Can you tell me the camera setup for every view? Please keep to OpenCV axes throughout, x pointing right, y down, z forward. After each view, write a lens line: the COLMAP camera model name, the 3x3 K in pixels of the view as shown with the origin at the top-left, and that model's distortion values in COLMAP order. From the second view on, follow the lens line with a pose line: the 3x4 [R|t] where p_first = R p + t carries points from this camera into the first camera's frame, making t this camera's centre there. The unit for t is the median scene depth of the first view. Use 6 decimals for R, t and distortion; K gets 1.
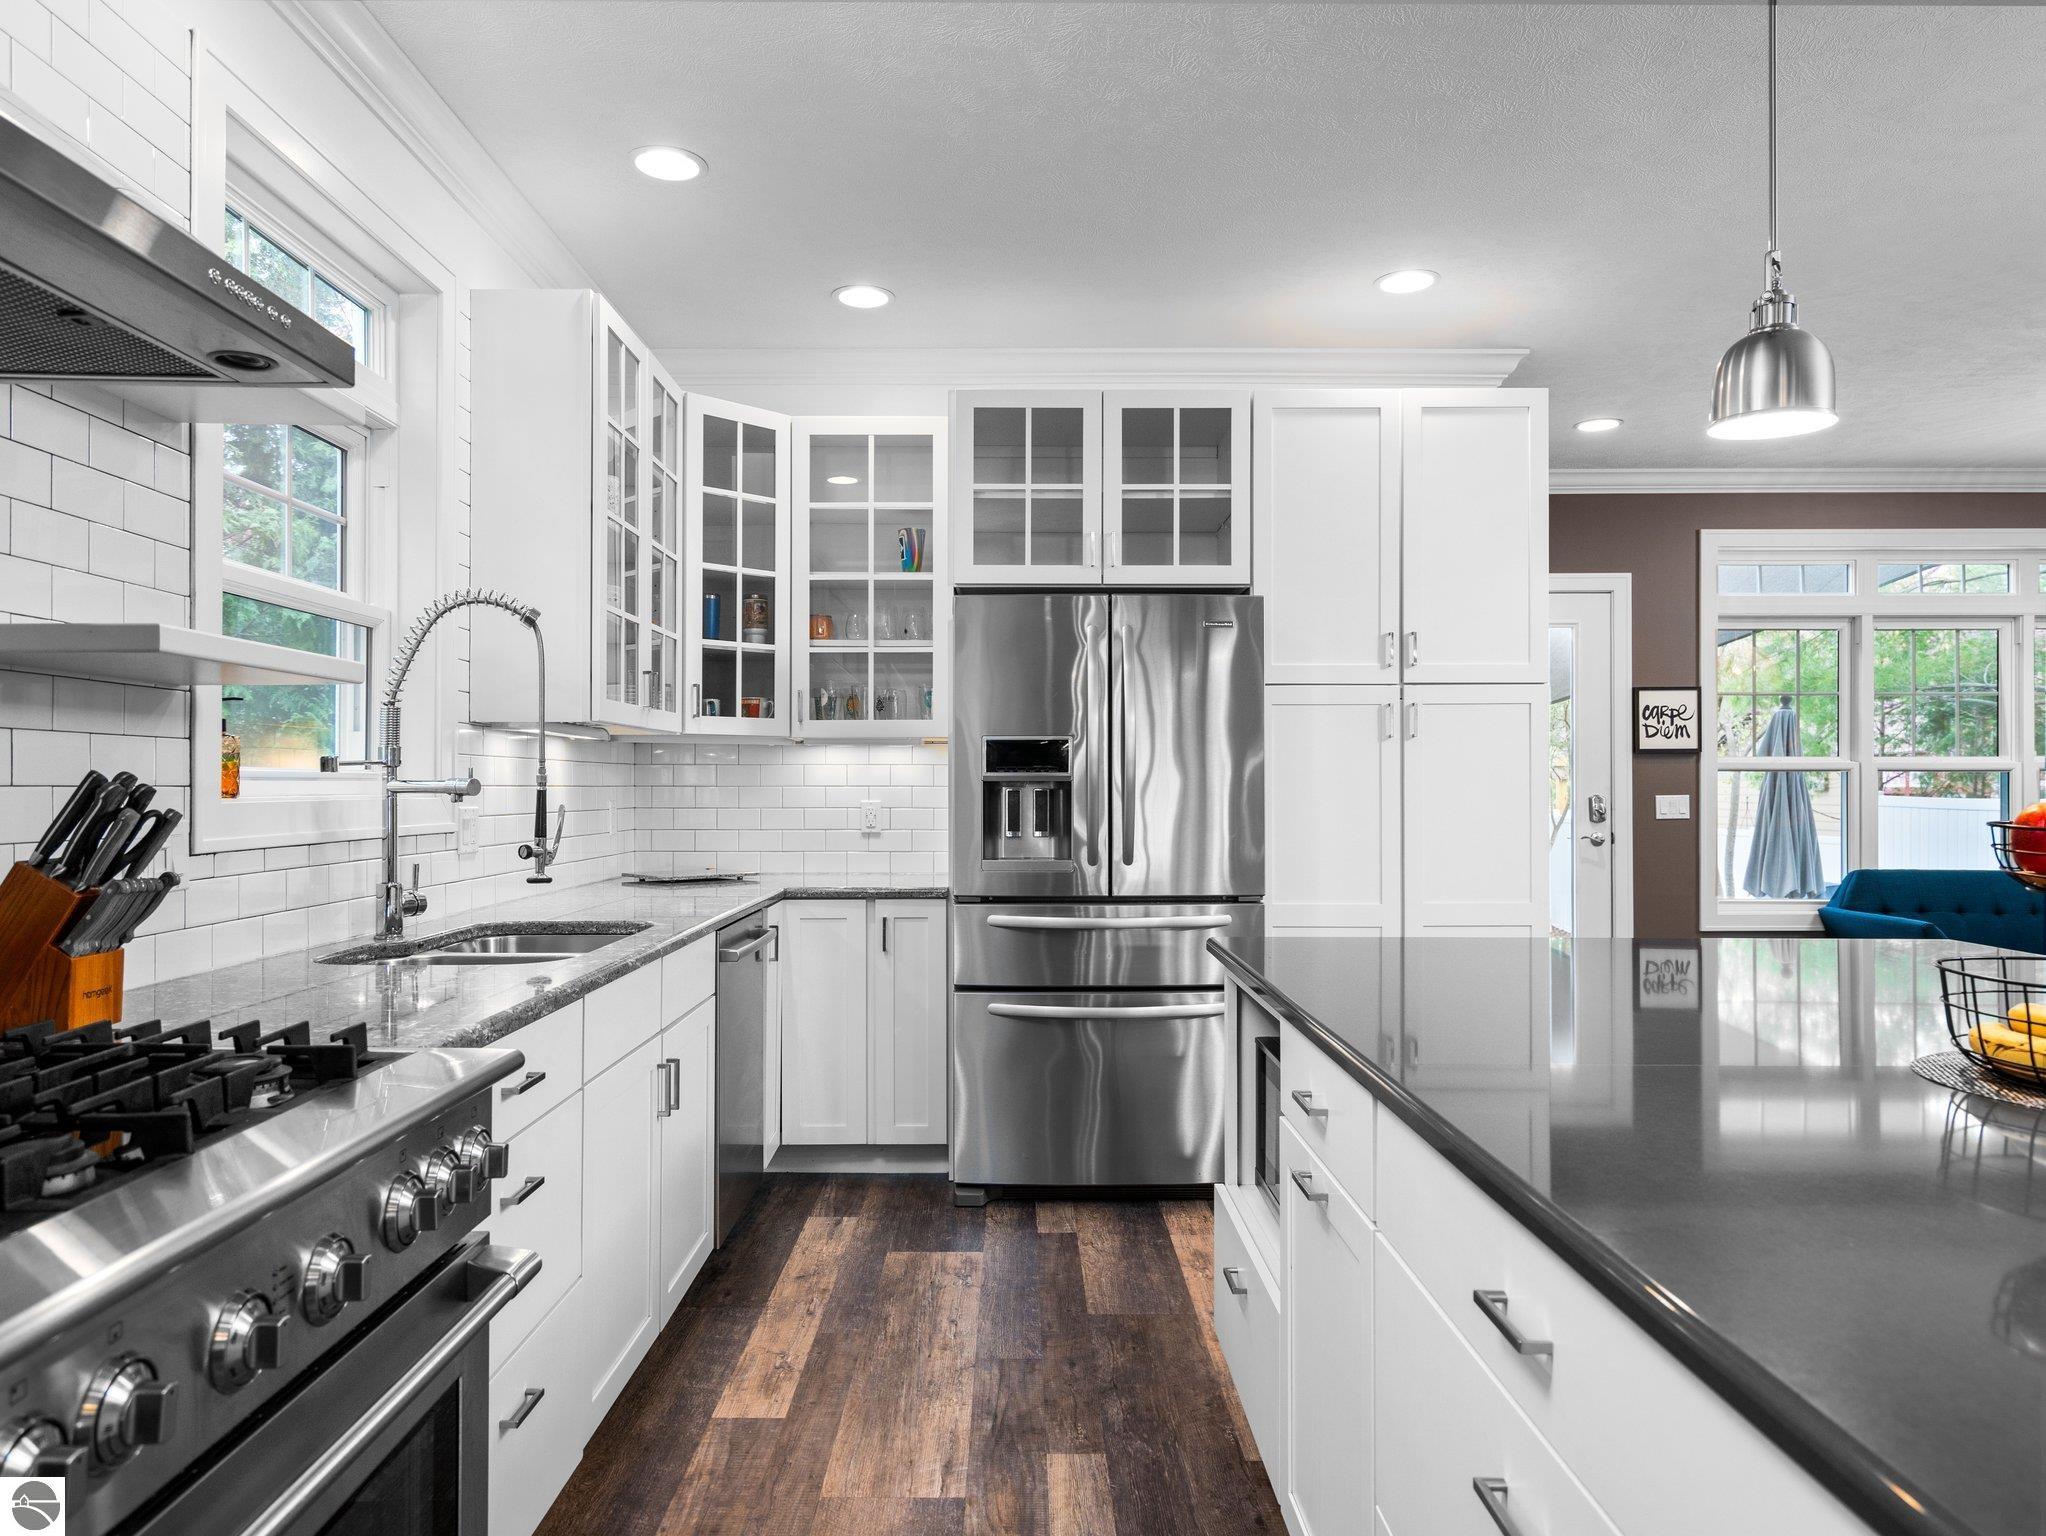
lens RADIAL K [[1339.9, 0, 1011.1], [0, 1339.9, 779.1], [0, 0, 1]] dist [-0.002402, 0.000050]
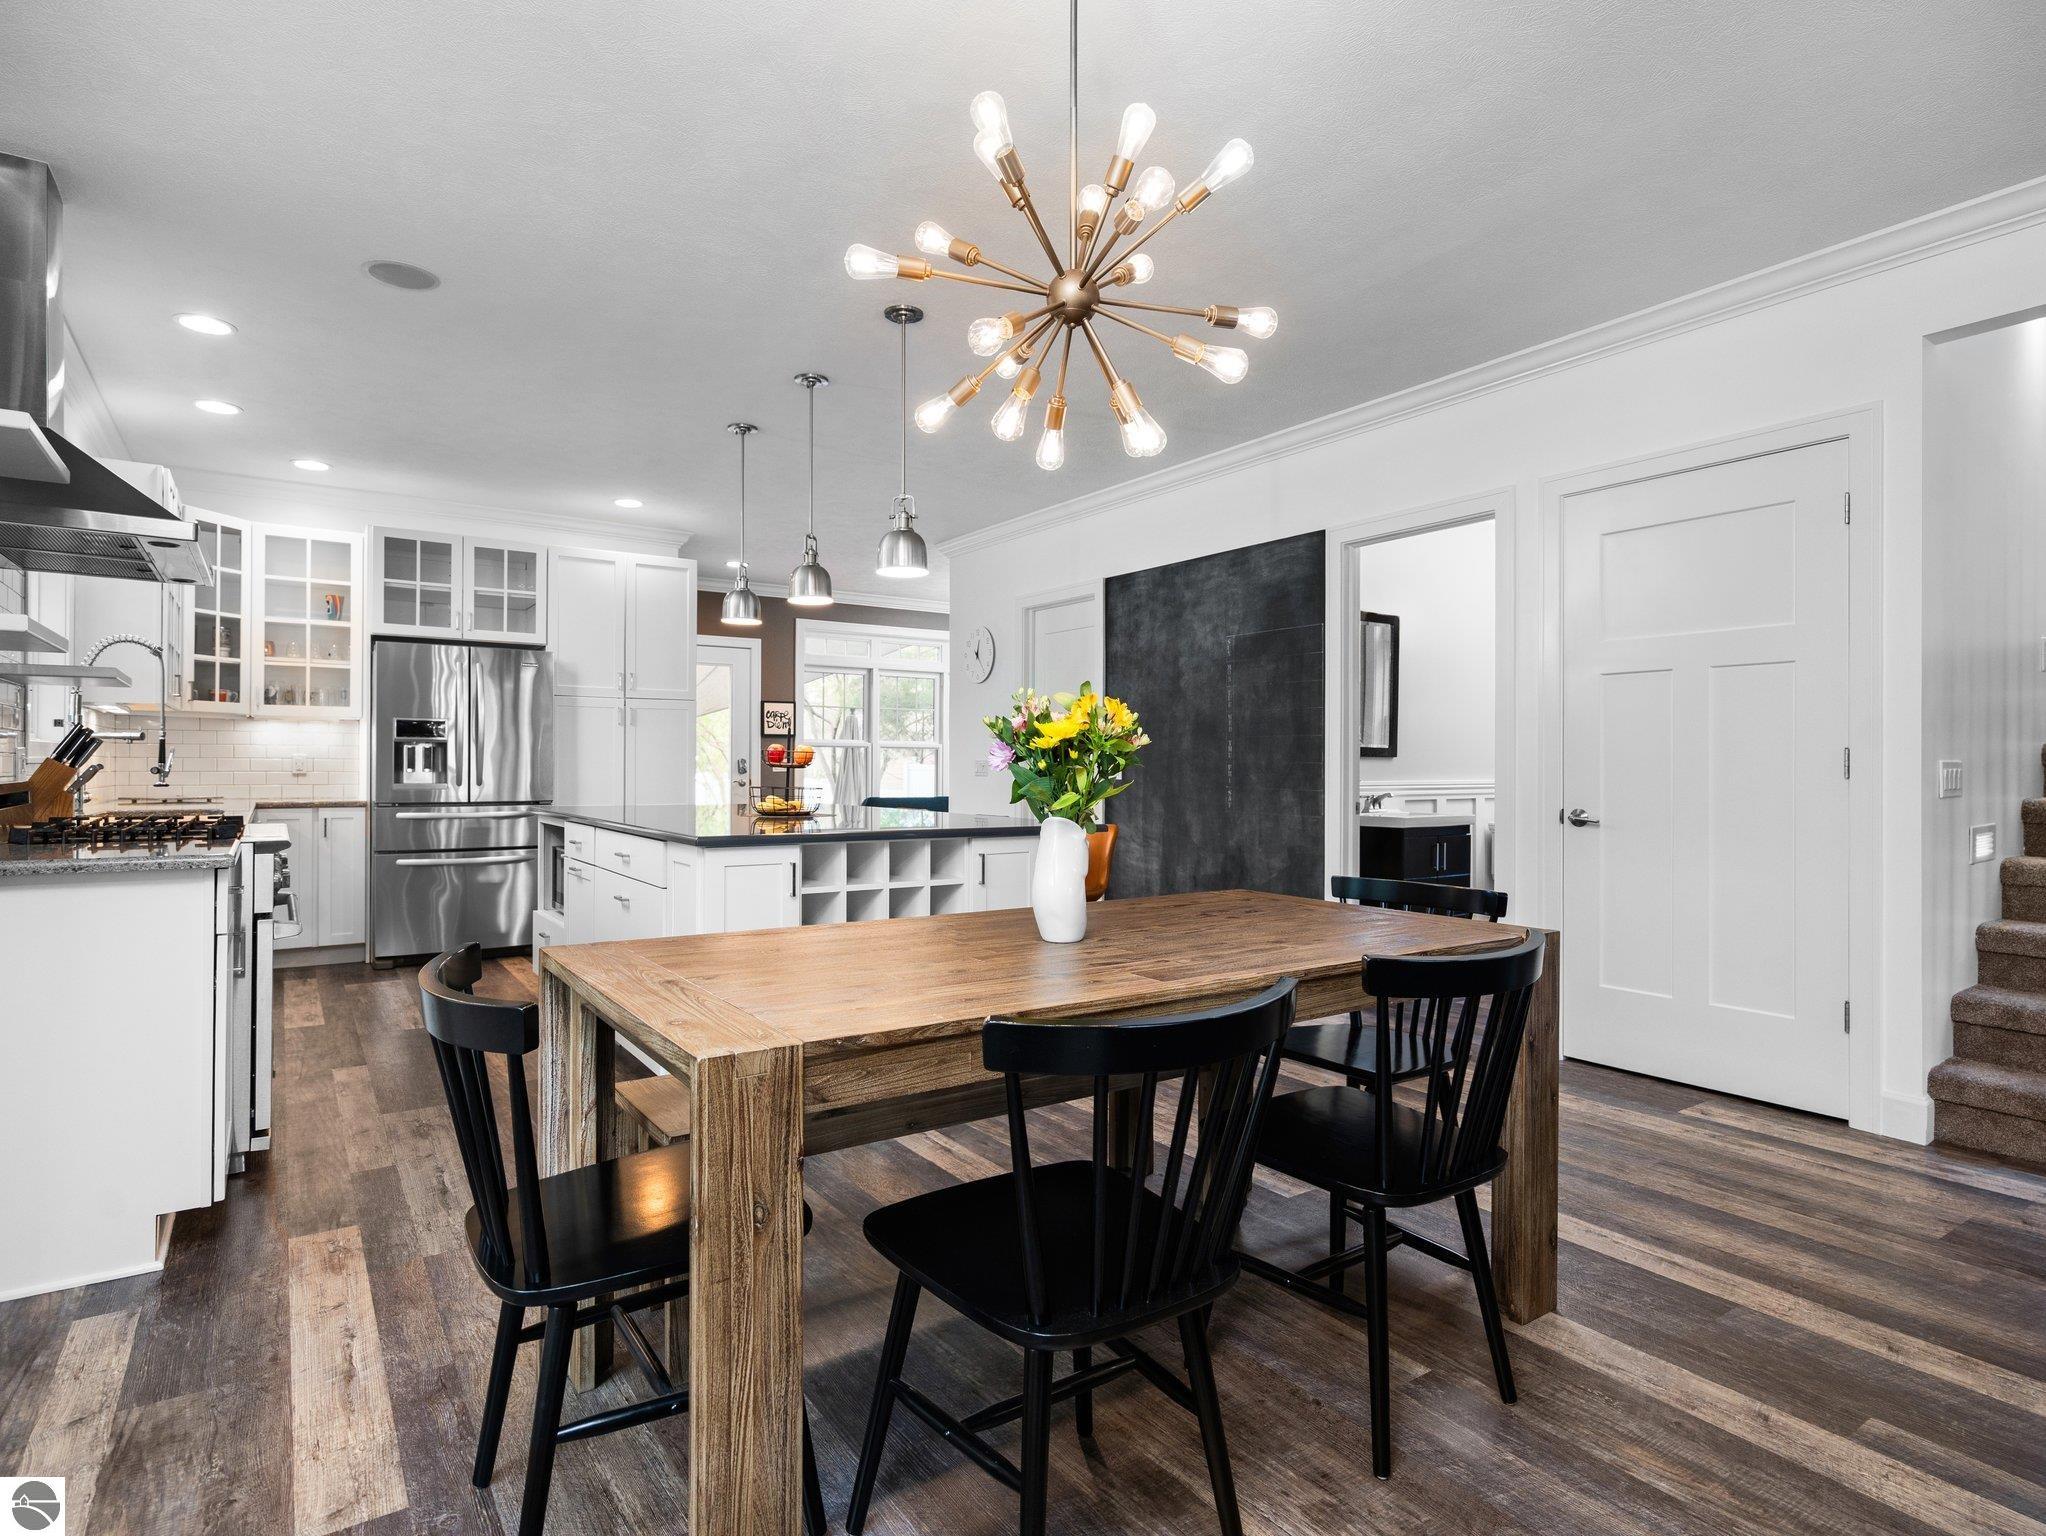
lens RADIAL K [[1094.7, 0, 1023.0], [0, 1094.7, 768.0], [0, 0, 1]] dist [-0.004415, 0.000446]
pose [[0.827029, 0.002918, 0.562152, -0.142910], [-0.007448, 0.999956, 0.005766, 0.021536], [-0.562110, -0.008955, 0.827014, -0.713294]]
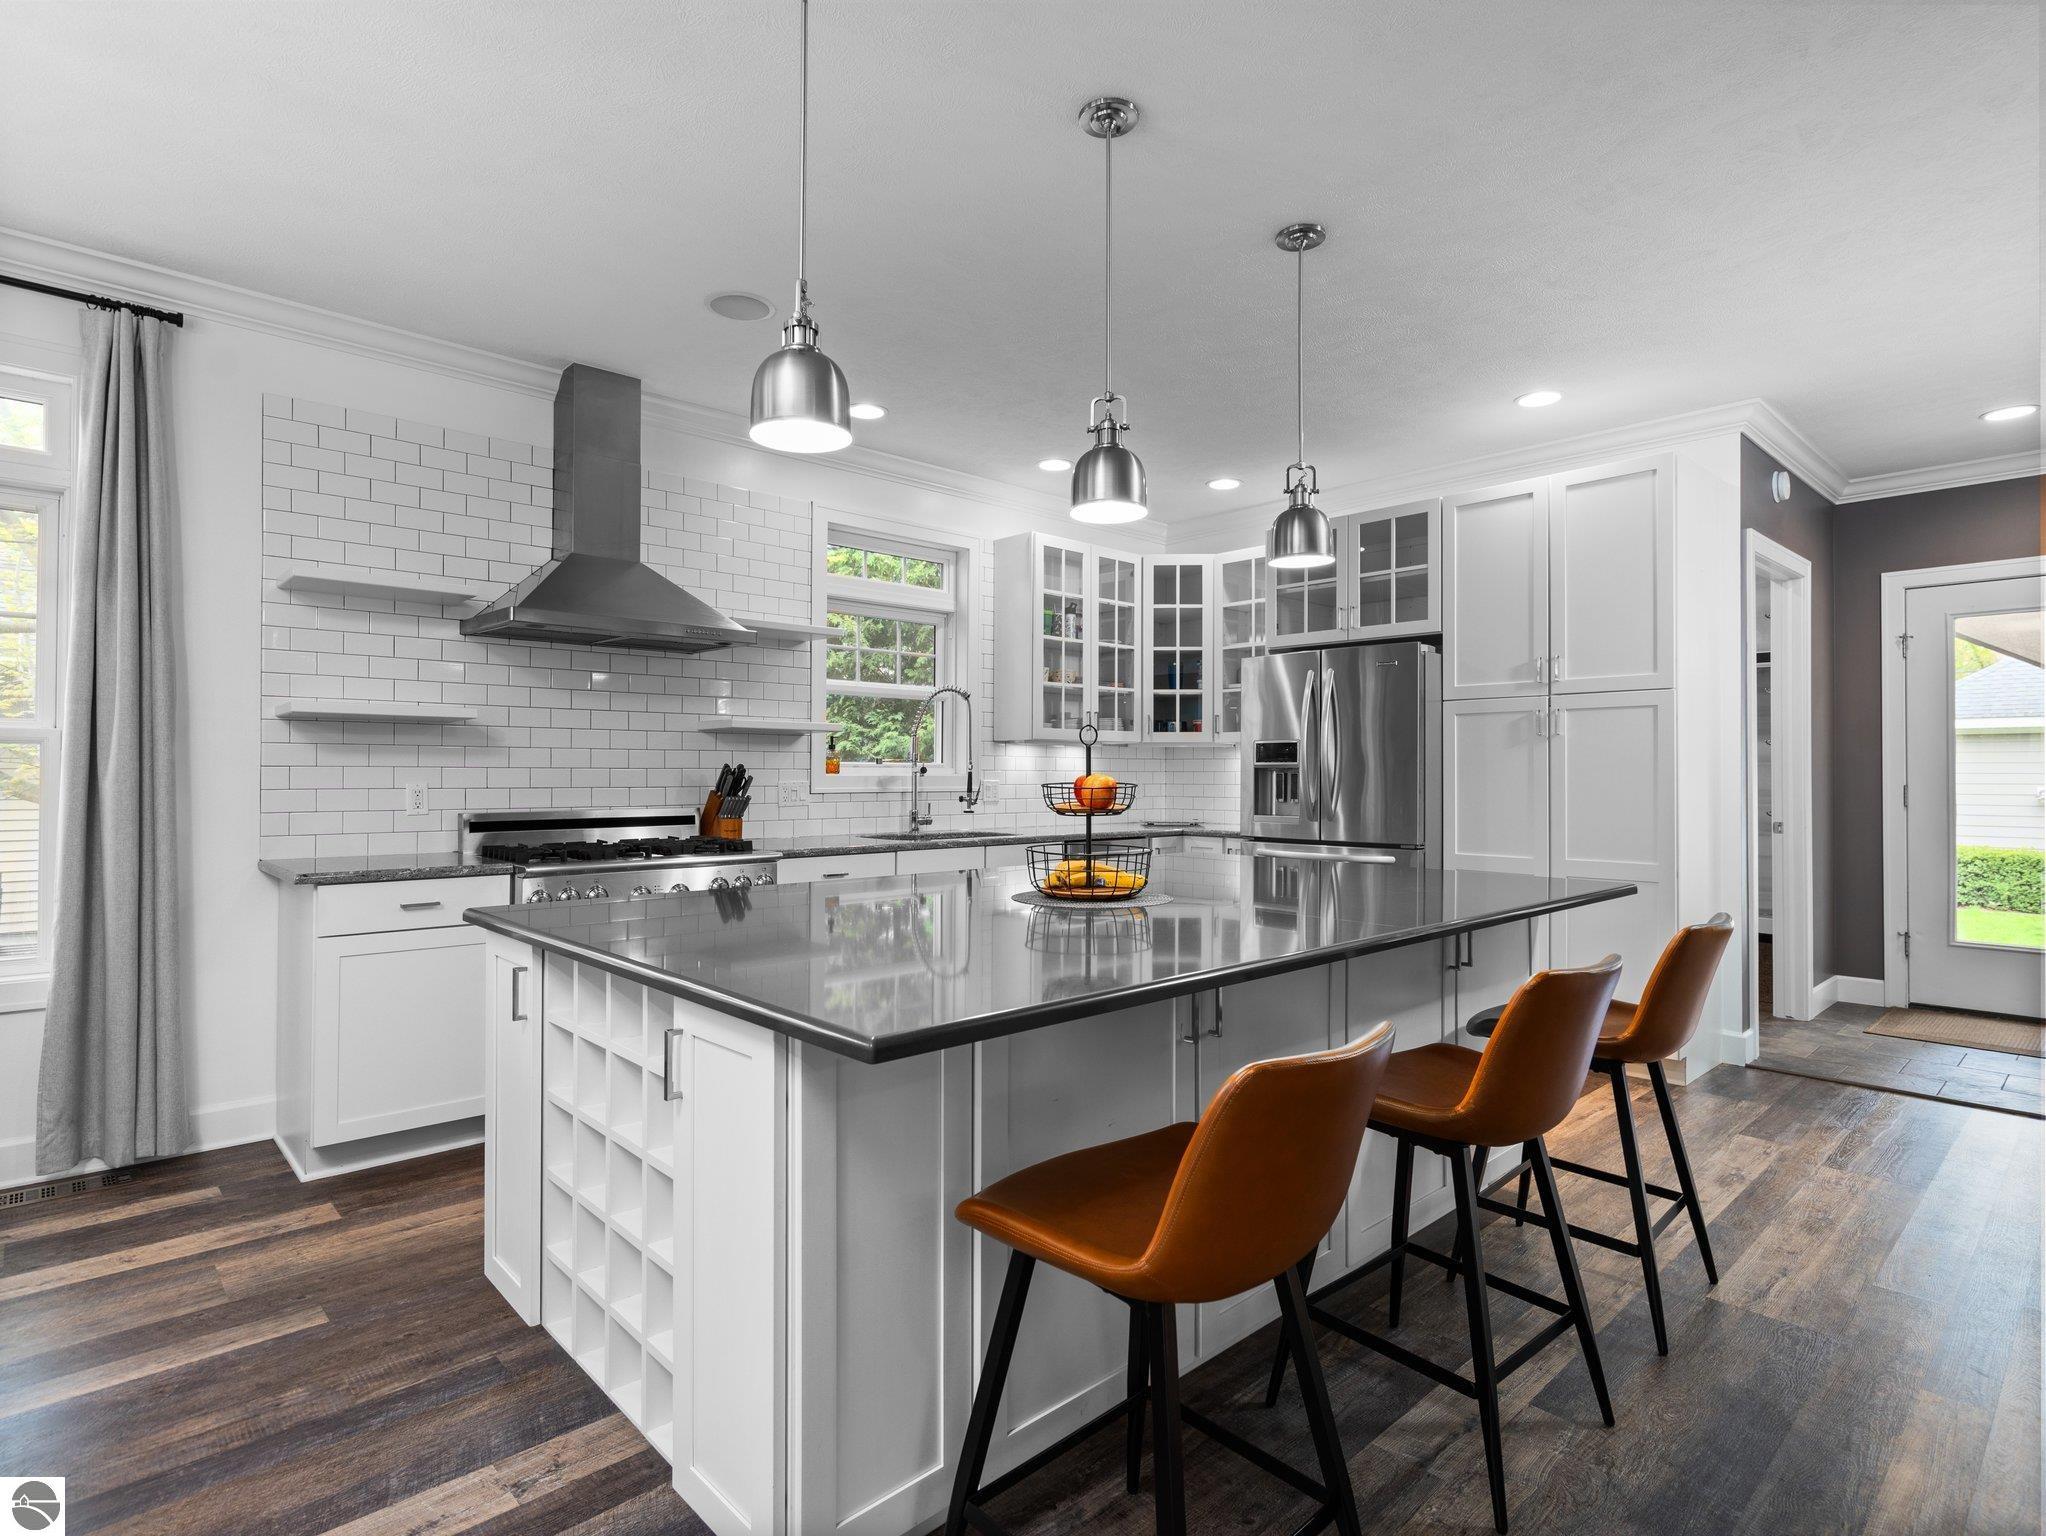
lens RADIAL K [[1071.1, 0, 1023.0], [0, 1071.1, 768.0], [0, 0, 1]] dist [-0.003766, 0.000063]
pose [[0.682783, -0.001693, -0.730619, 0.715093], [0.001447, 0.999998, -0.000966, 0.002183], [0.730620, -0.000398, 0.682784, -0.118243]]
